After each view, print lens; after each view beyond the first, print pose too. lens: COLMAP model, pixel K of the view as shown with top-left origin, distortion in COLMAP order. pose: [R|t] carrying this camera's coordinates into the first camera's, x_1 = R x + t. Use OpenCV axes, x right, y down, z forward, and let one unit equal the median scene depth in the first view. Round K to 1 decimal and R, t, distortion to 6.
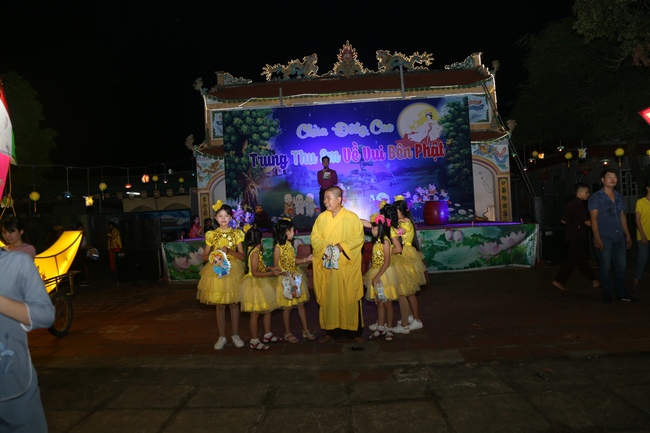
lens RADIAL K [[444.7, 0, 324.5], [0, 444.7, 217.7], [0, 0, 1]] dist [-0.084795, 0.031533]
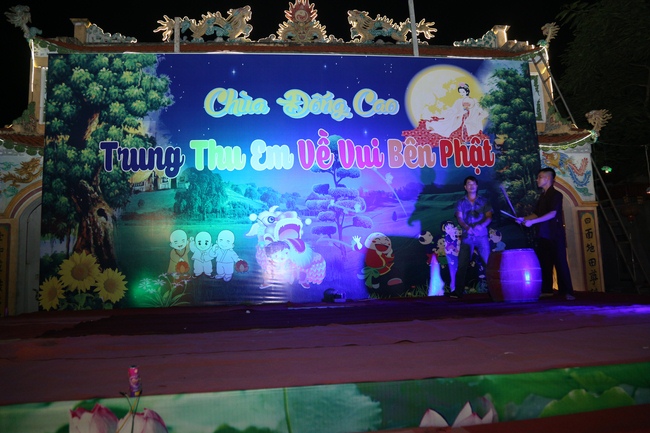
lens RADIAL K [[444.7, 0, 329.1], [0, 444.7, 216.5], [0, 0, 1]] dist [-0.084795, 0.031533]
pose [[0.983526, 0.035646, 0.177217, -0.009396], [-0.012148, 0.991181, -0.131955, -0.008440], [-0.180358, 0.127629, 0.975286, 0.519464]]
